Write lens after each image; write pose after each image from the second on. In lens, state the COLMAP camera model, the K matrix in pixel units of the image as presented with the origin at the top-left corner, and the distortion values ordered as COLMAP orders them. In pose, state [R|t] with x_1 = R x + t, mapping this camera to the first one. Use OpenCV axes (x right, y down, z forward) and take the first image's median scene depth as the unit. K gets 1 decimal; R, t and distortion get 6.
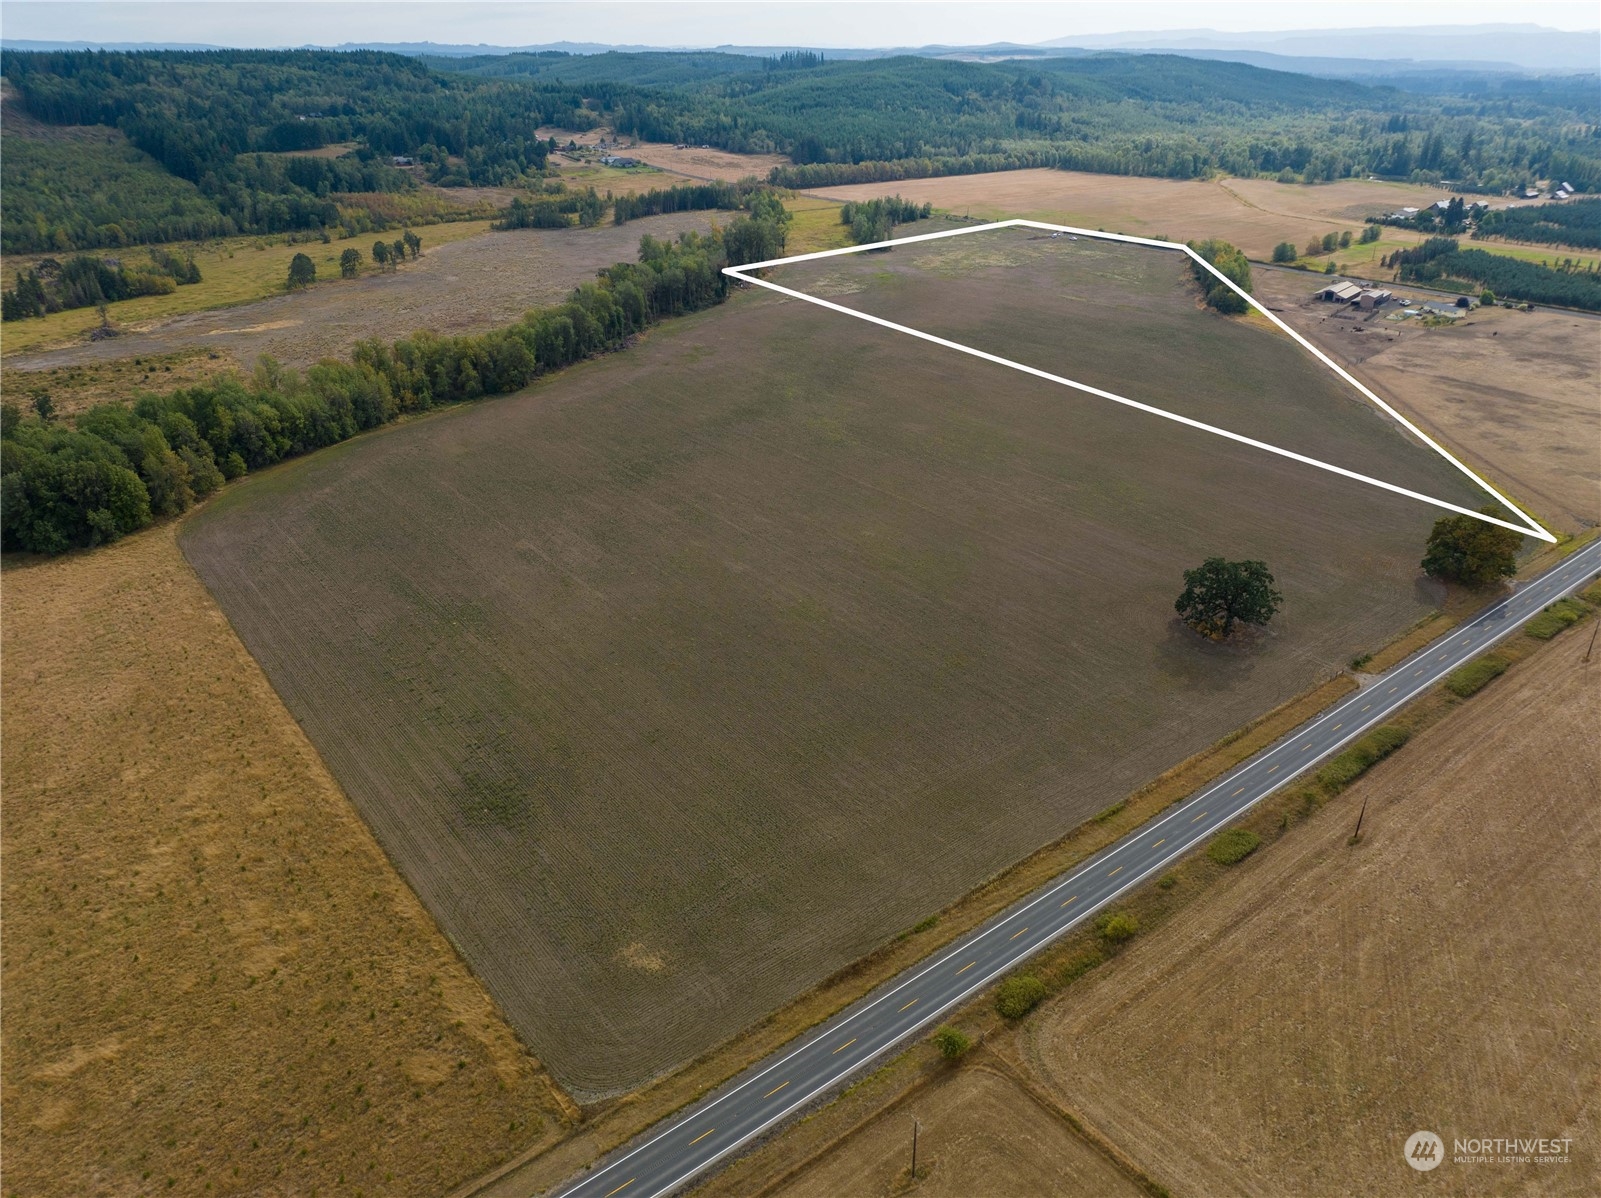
lens RADIAL K [[1140.6, 0, 803.4], [0, 1140.6, 598.8], [0, 0, 1]] dist [-0.048656, 0.013639]
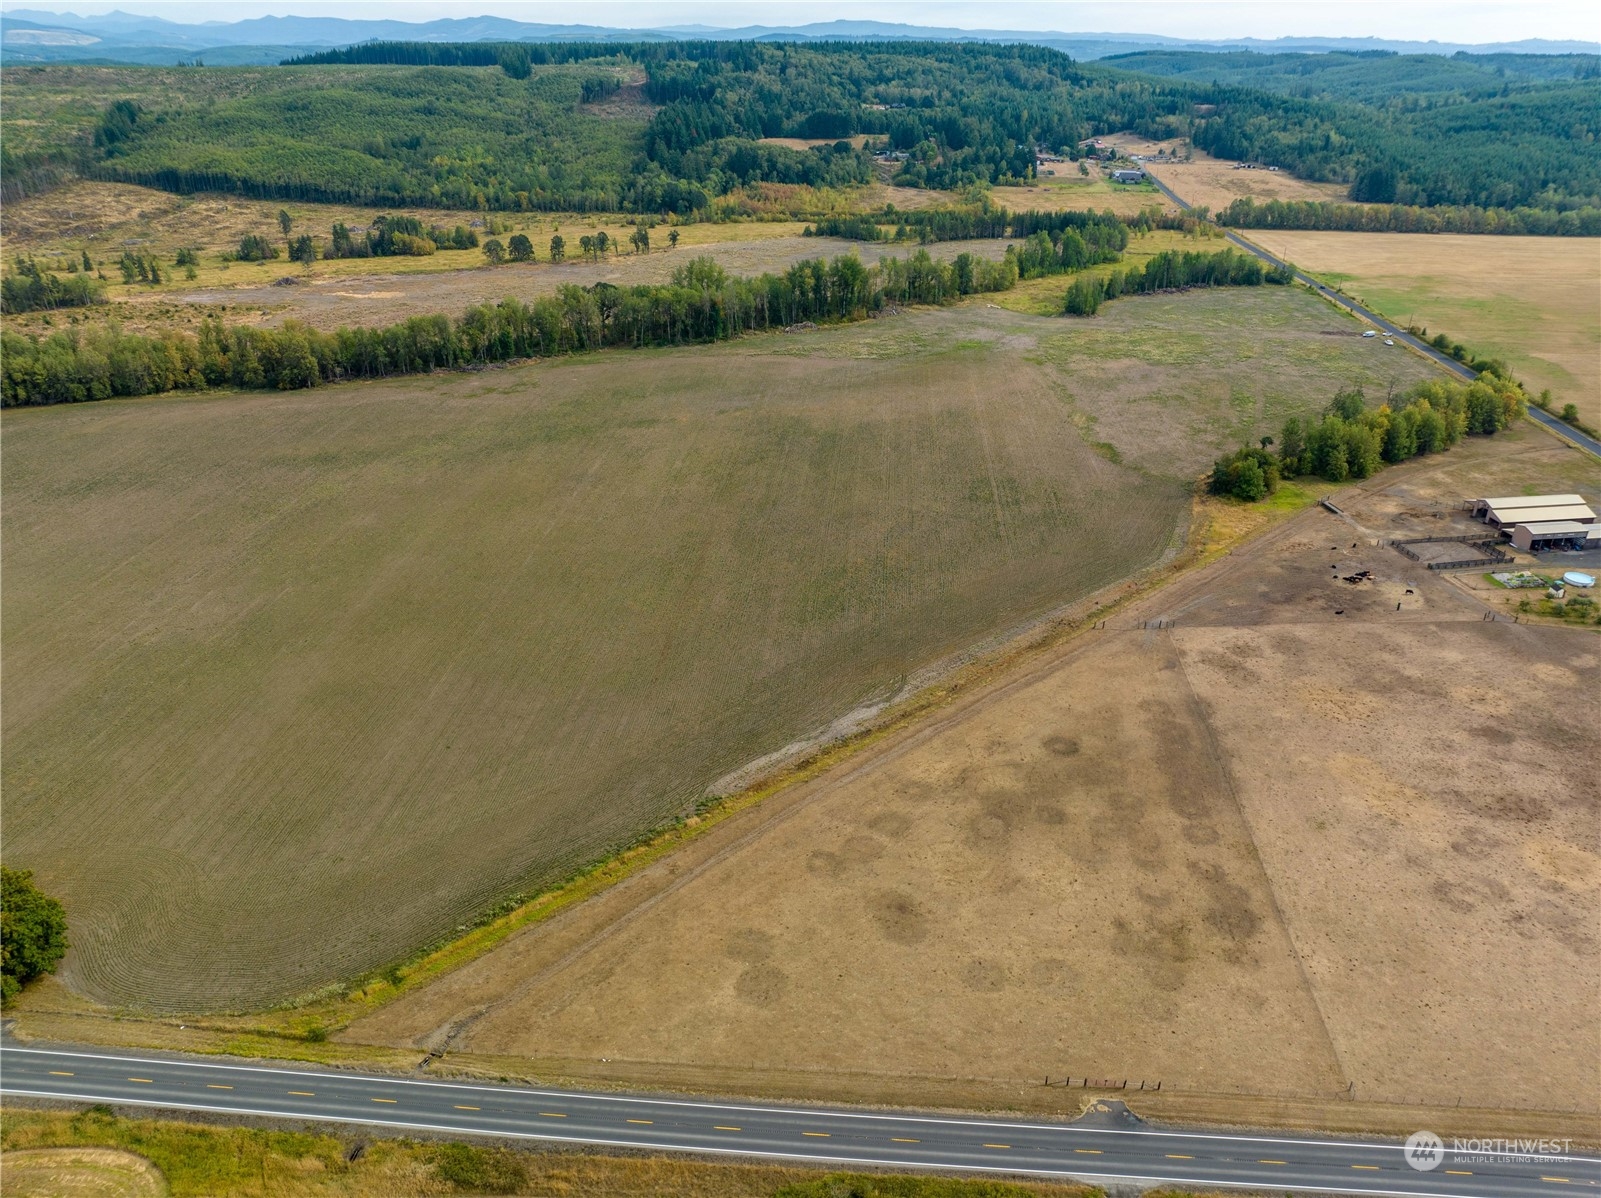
lens RADIAL K [[1124.3, 0, 800.5], [0, 1124.3, 597.5], [0, 0, 1]] dist [-0.047920, 0.015314]
pose [[0.731640, 0.305006, -0.609651, 0.276873], [-0.298634, 0.947345, 0.115564, -0.093565], [0.612798, 0.097511, 0.784200, 0.180979]]
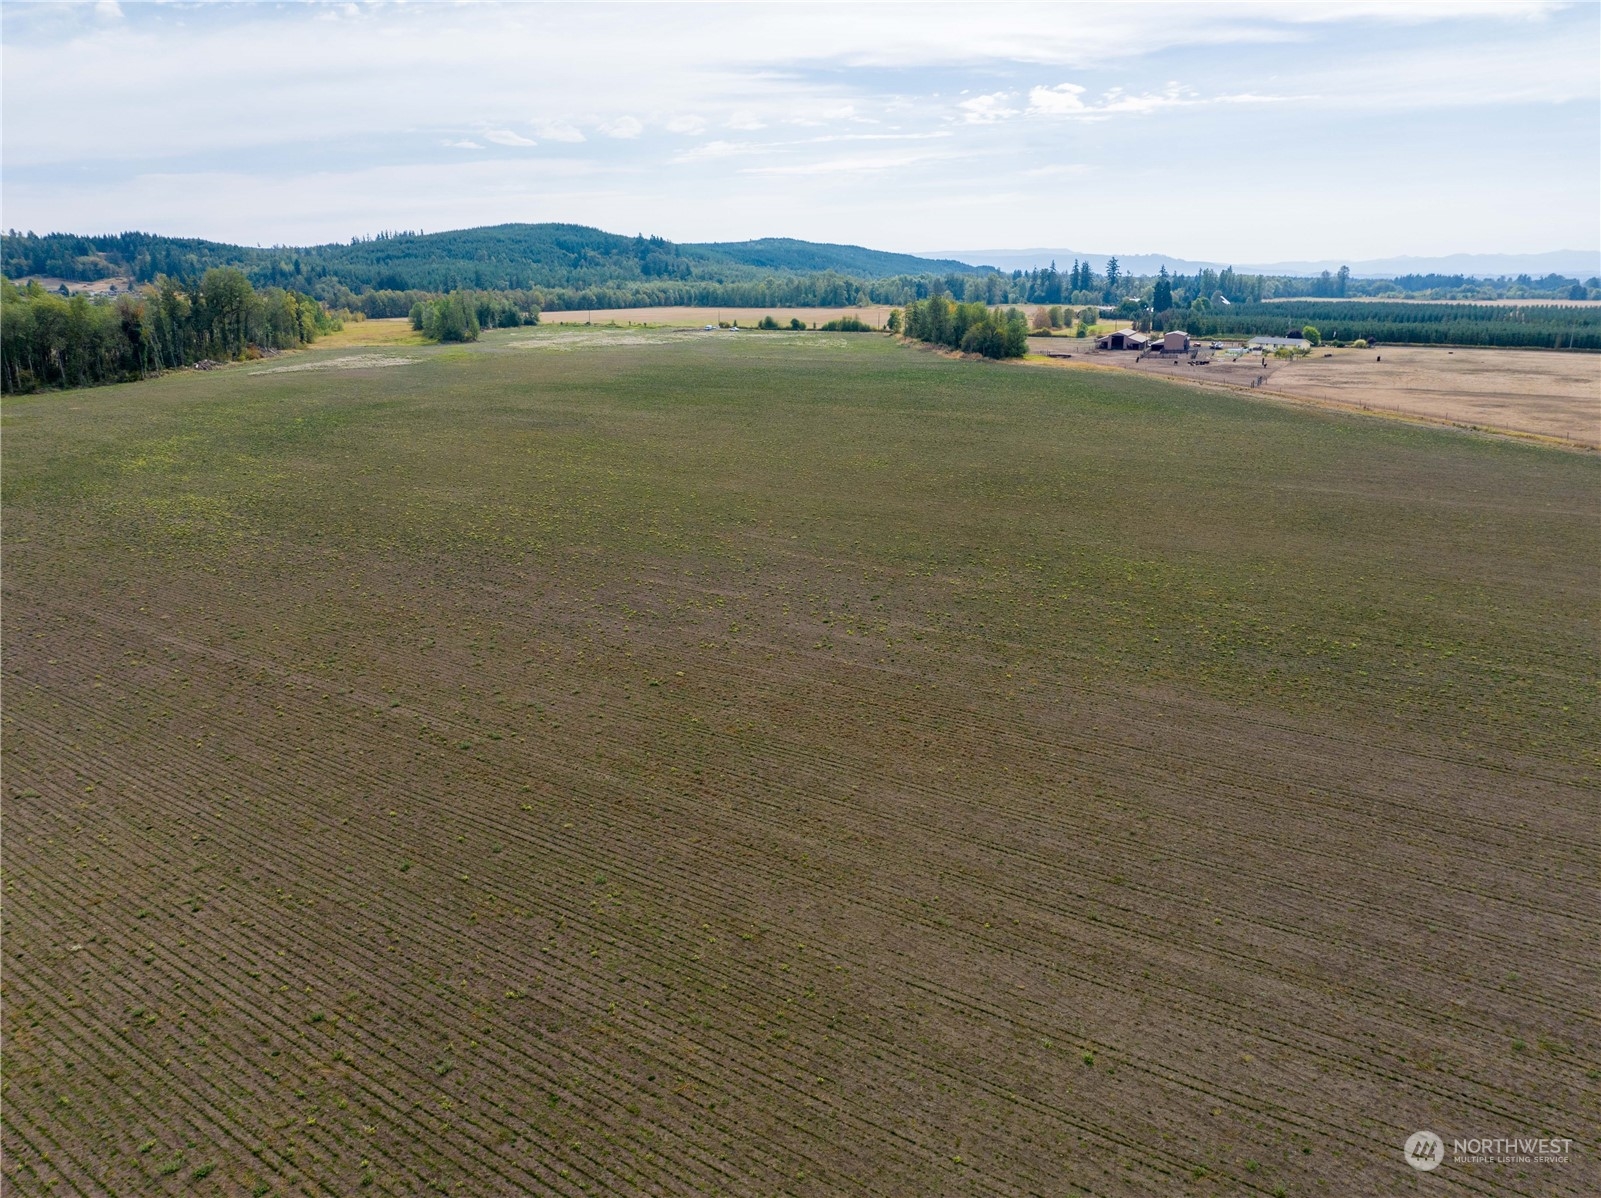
lens RADIAL K [[1124.3, 0, 799.4], [0, 1124.3, 598.4], [0, 0, 1]] dist [-0.047920, 0.015314]
pose [[0.952574, -0.086071, 0.291880, 0.033045], [0.136953, 0.977796, -0.158618, -0.016131], [-0.271747, 0.191069, 0.943211, 0.218653]]
